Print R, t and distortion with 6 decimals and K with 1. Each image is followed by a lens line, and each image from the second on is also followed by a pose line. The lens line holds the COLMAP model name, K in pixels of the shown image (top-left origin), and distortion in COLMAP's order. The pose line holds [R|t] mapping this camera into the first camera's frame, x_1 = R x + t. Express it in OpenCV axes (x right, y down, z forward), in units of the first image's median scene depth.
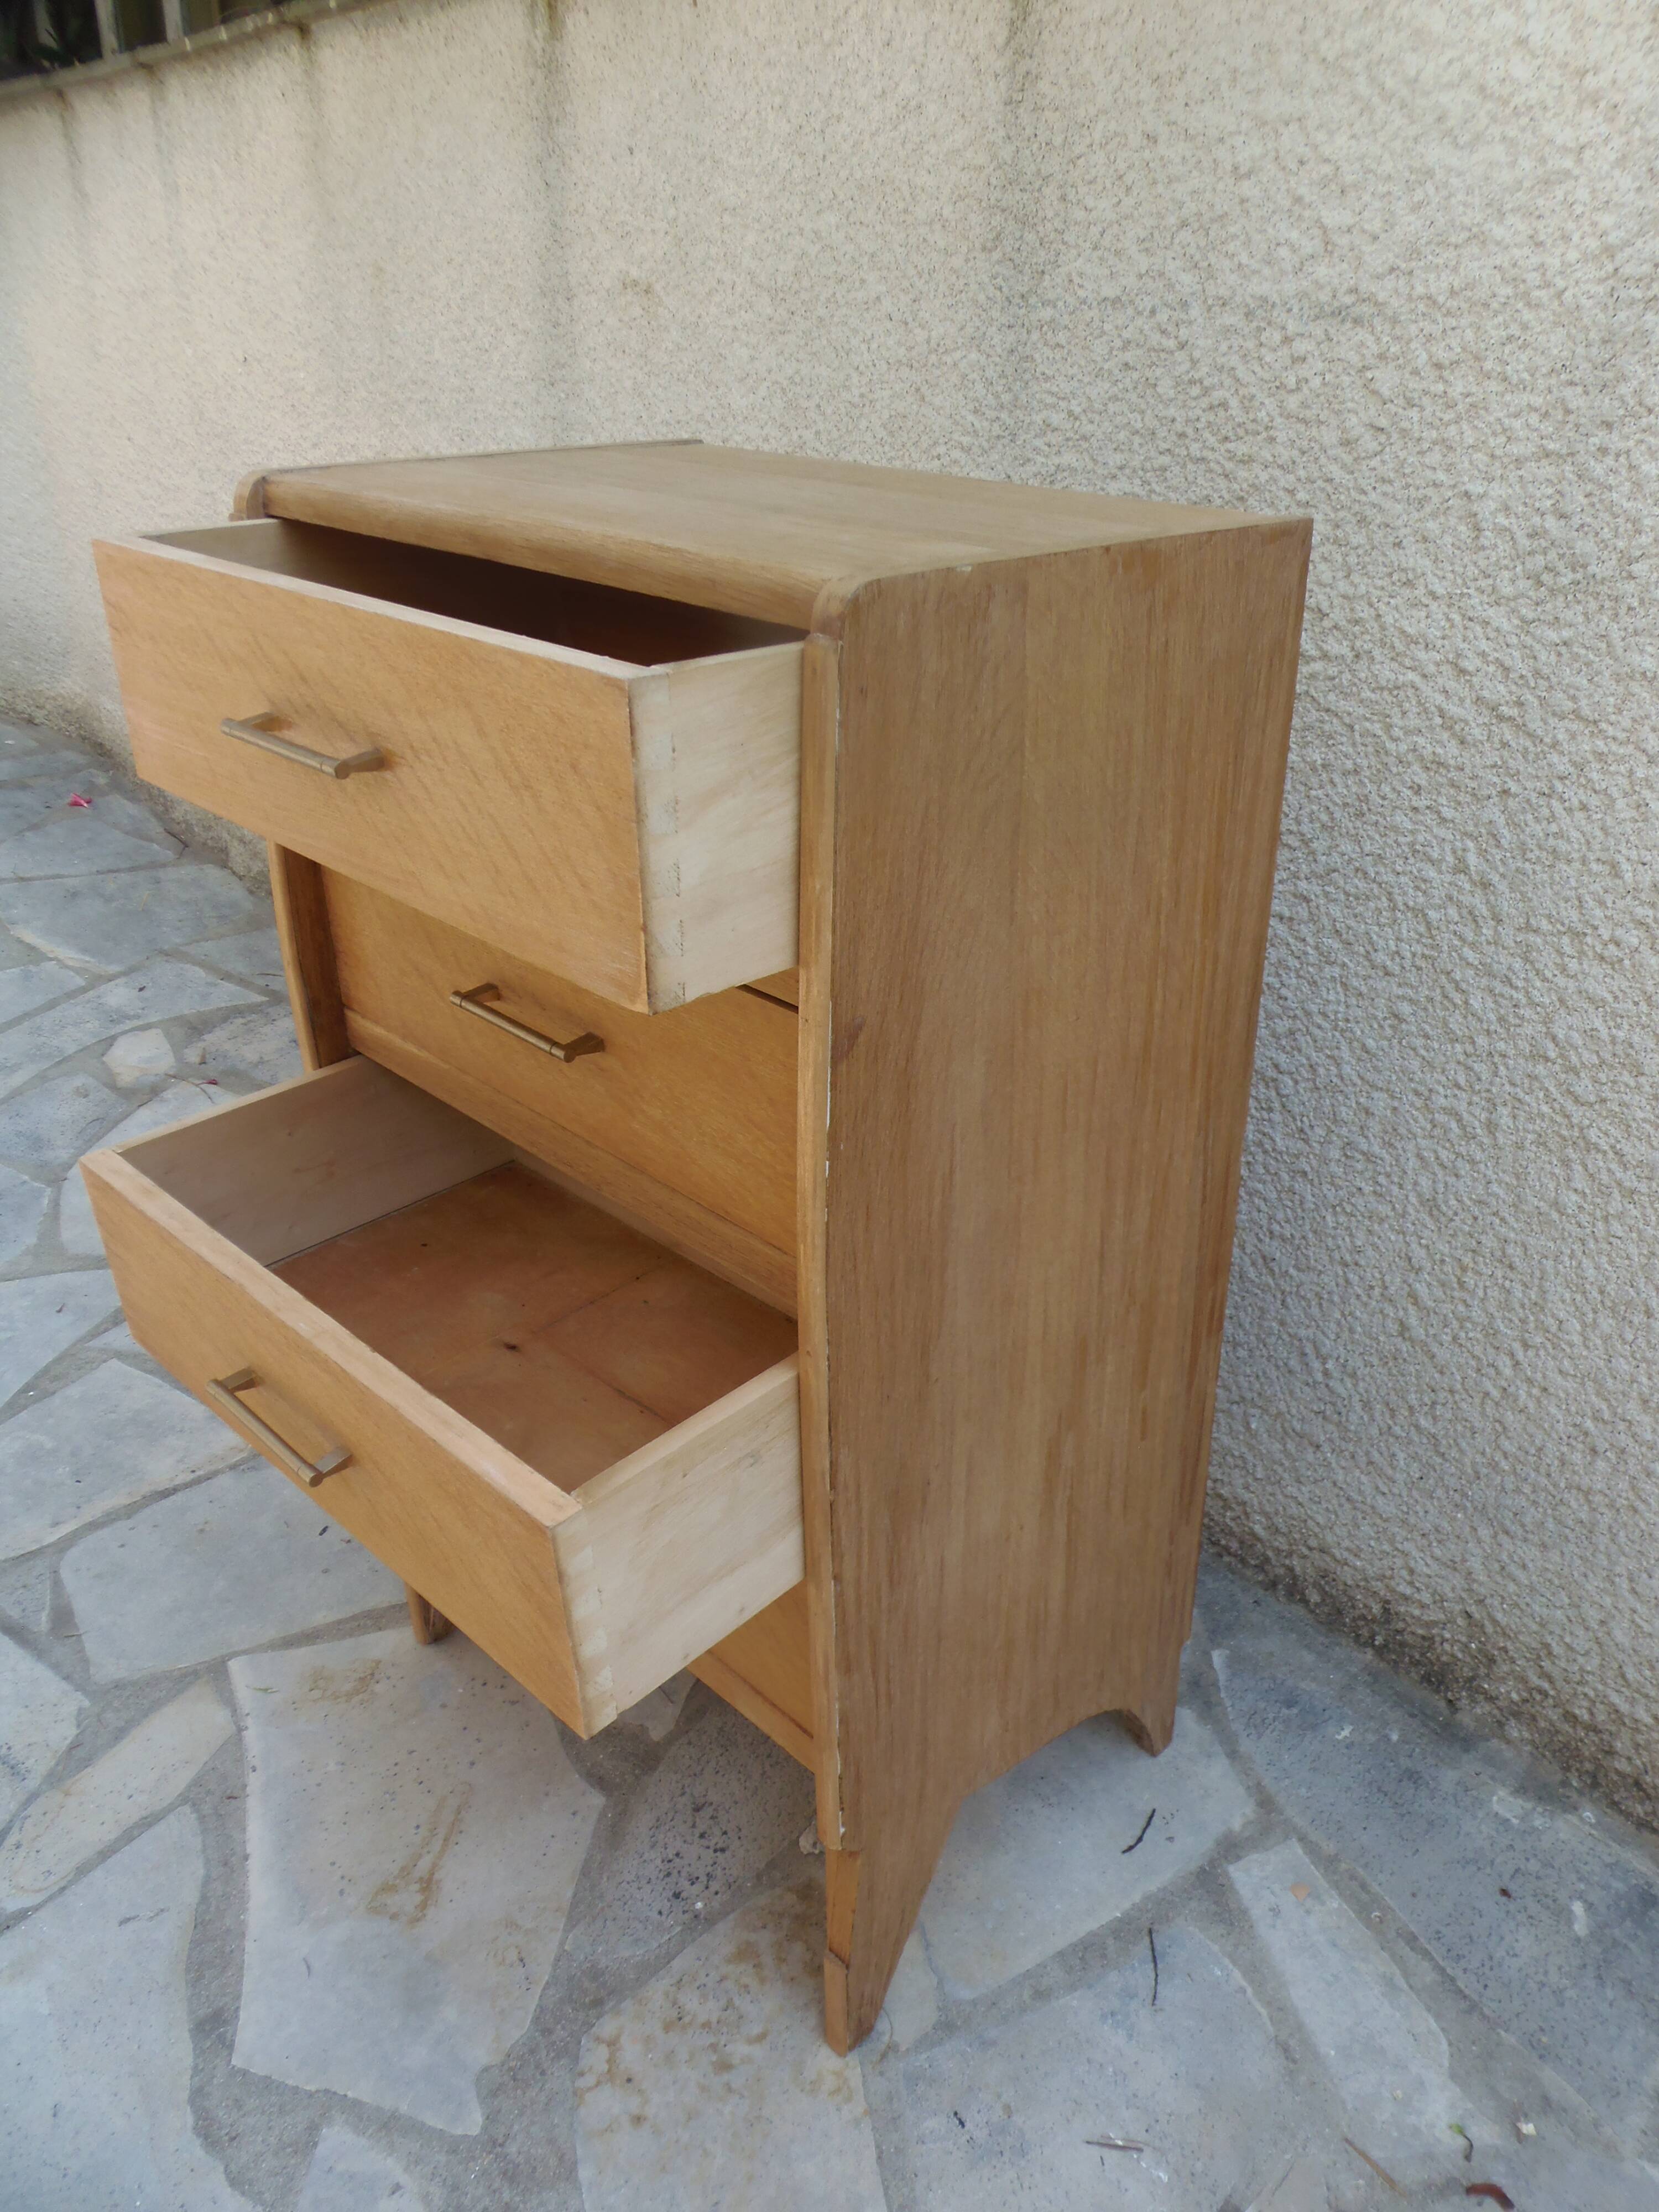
lens RADIAL K [[1626.5, 0, 919.8], [0, 1626.5, 1148.3], [0, 0, 1]] dist [-0.049629, 0.009890]
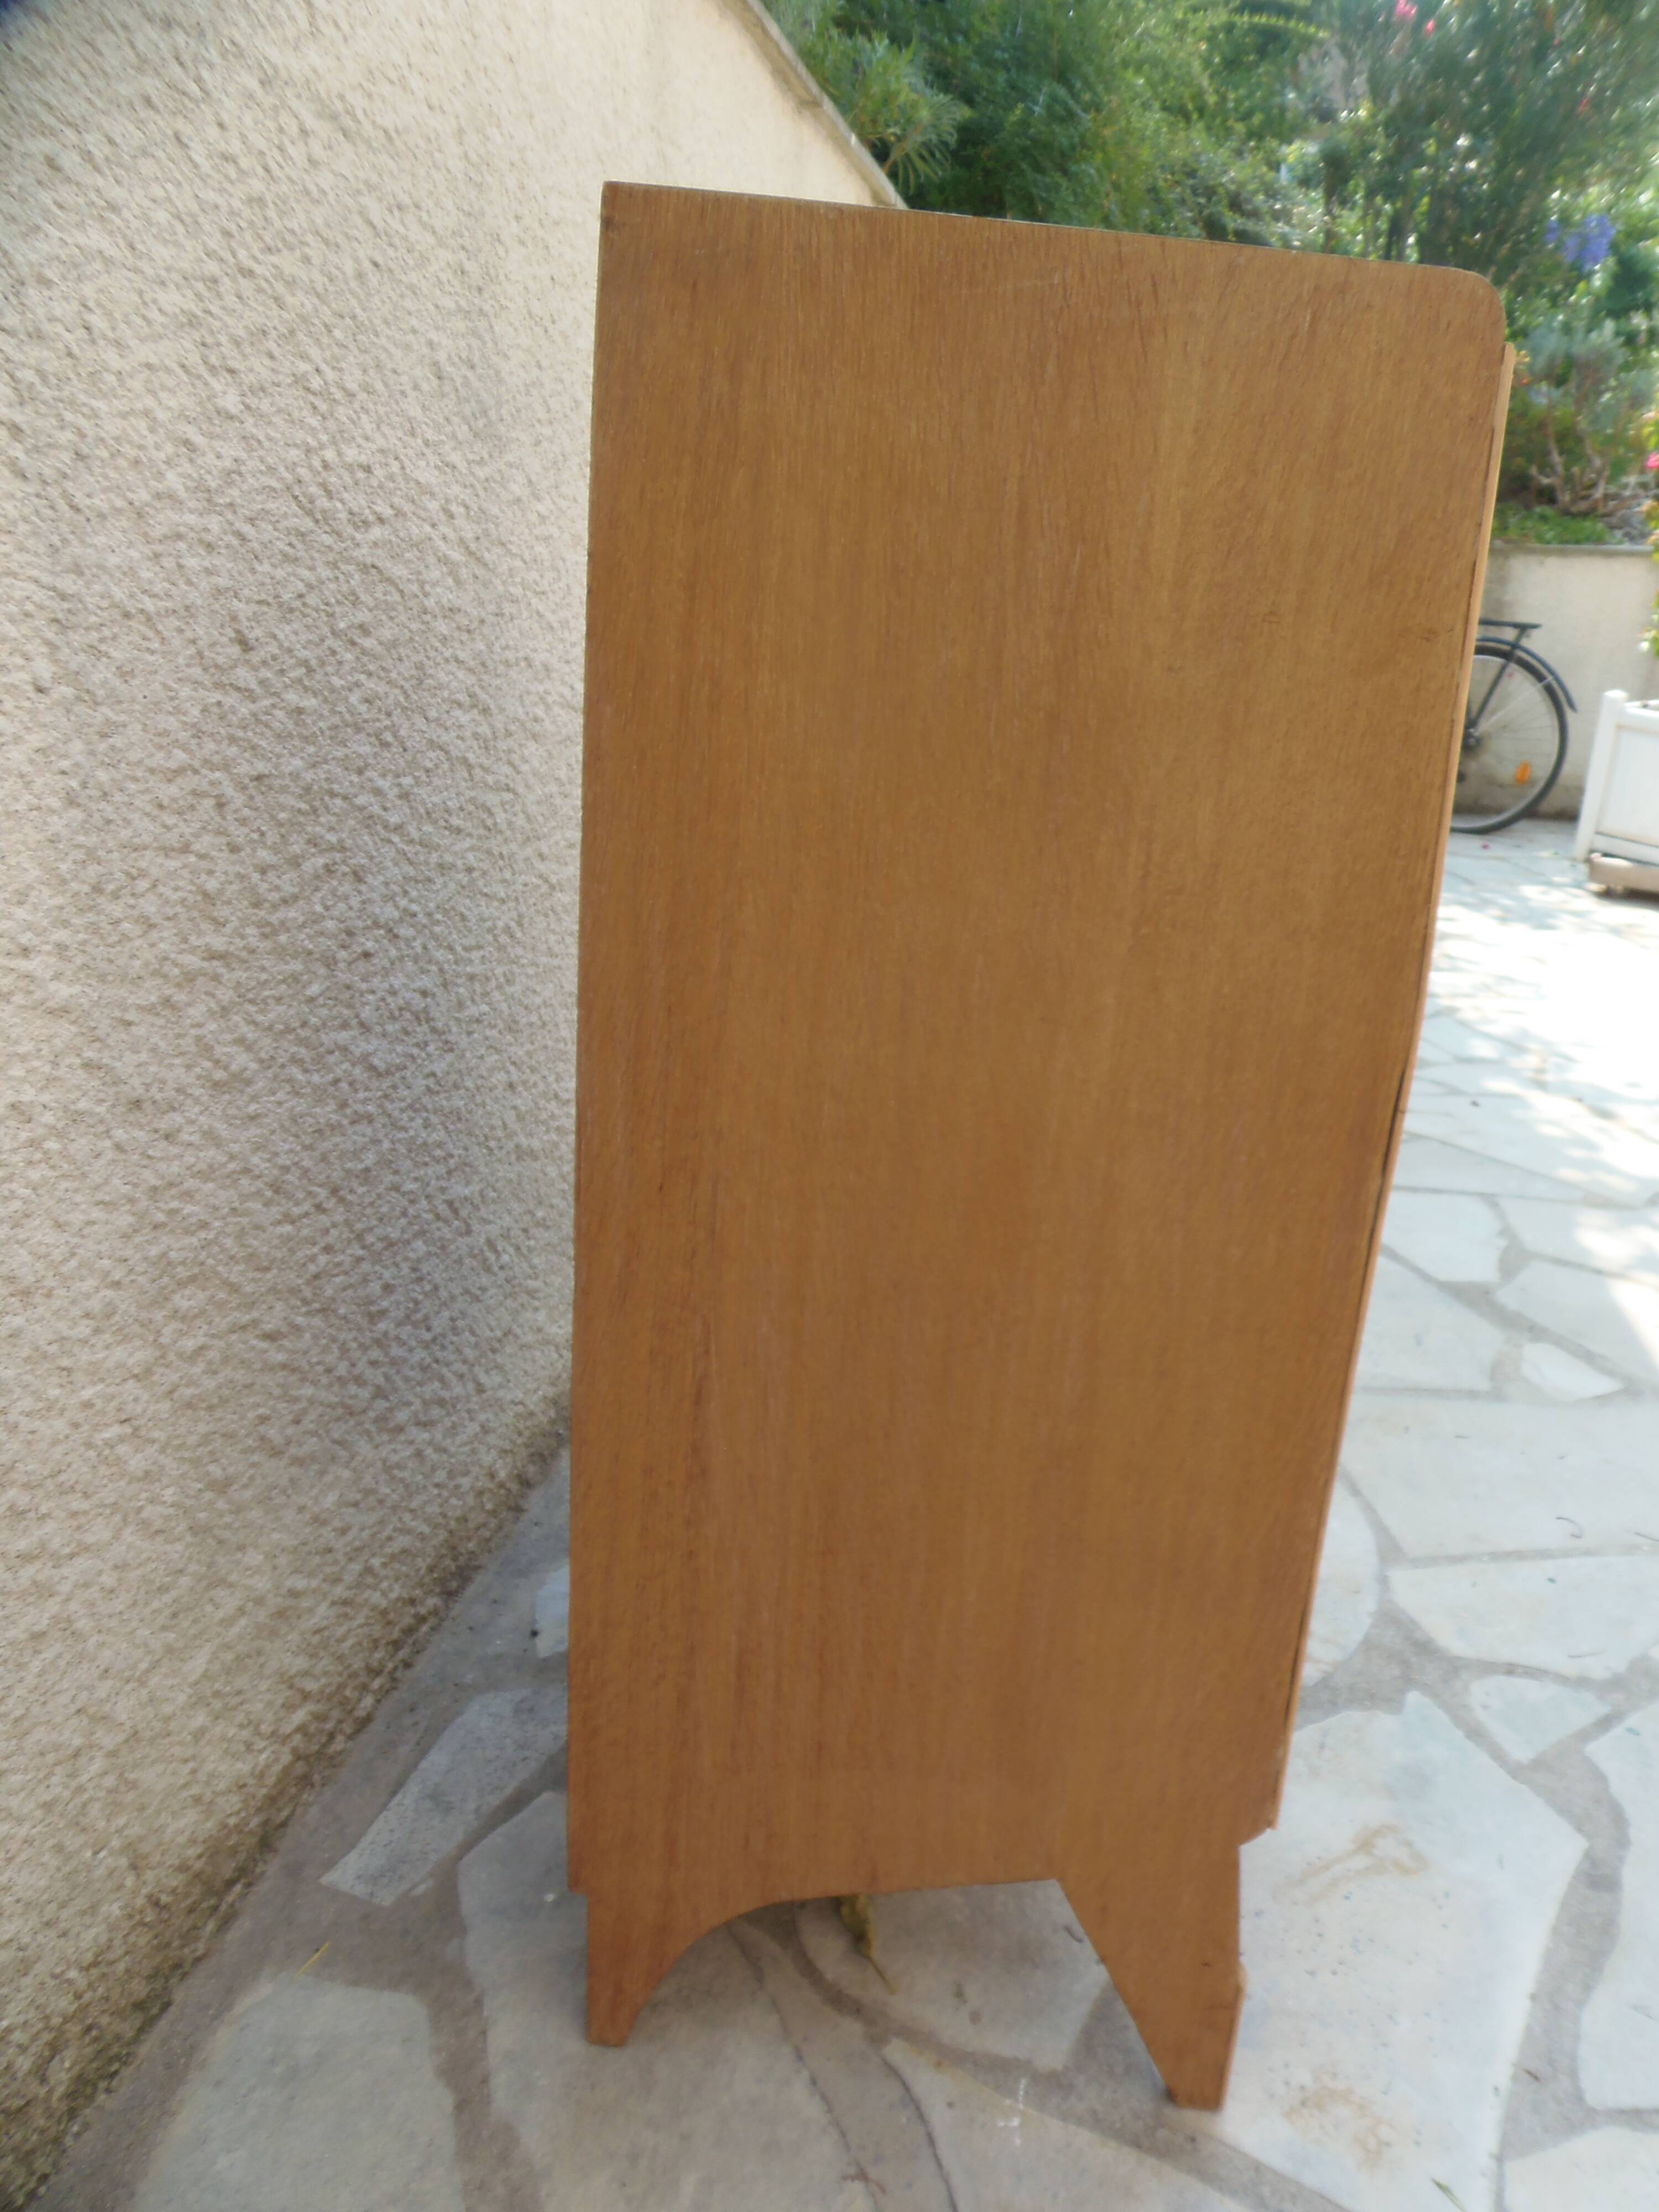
lens RADIAL K [[1636.3, 0, 985.6], [0, 1636.3, 1113.2], [0, 0, 1]] dist [-0.032506, -0.000241]
pose [[-0.672486, -0.298537, 0.677228, -0.700338], [0.251350, 0.768530, 0.588375, -0.509454], [-0.696122, 0.565895, -0.441788, 1.384528]]
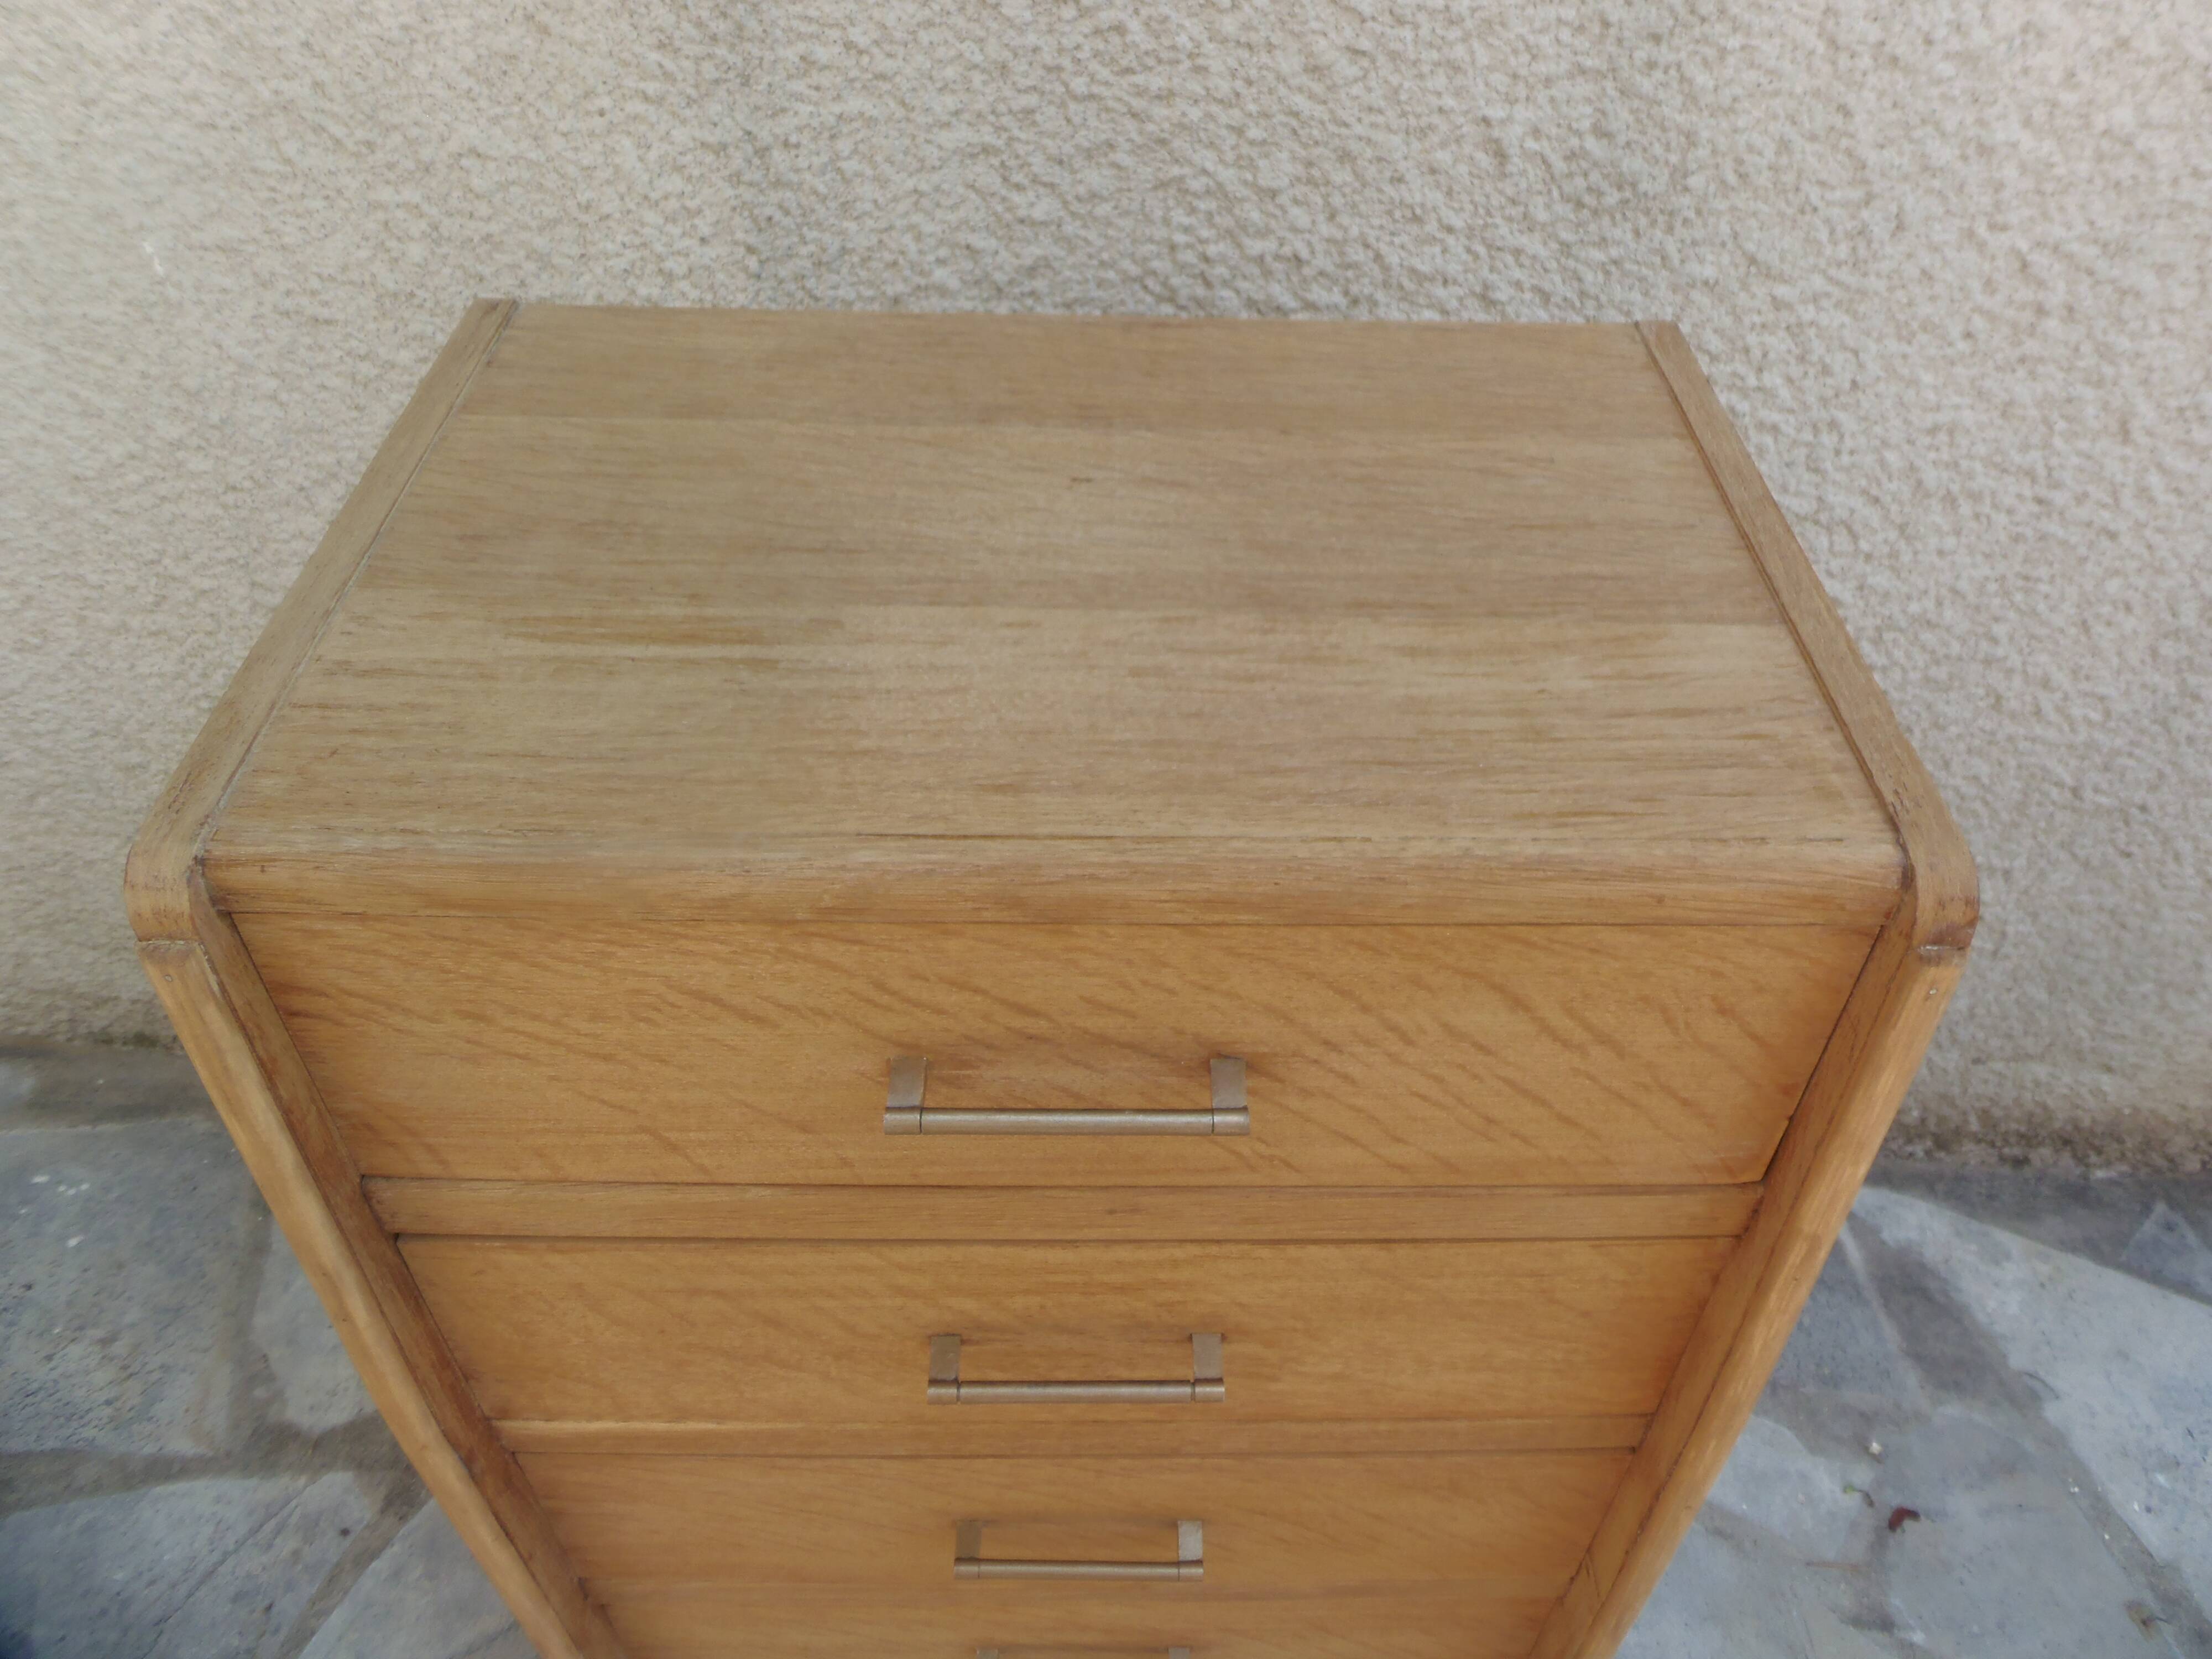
lens RADIAL K [[1599.6, 0, 1119.9], [0, 1599.6, 669.5], [0, 0, 1]] dist [-0.001976, -0.011588]
pose [[0.710743, -0.457415, 0.534431, -0.373364], [0.326553, 0.887446, 0.325273, -0.454440], [-0.623063, -0.056665, 0.780116, 0.397246]]
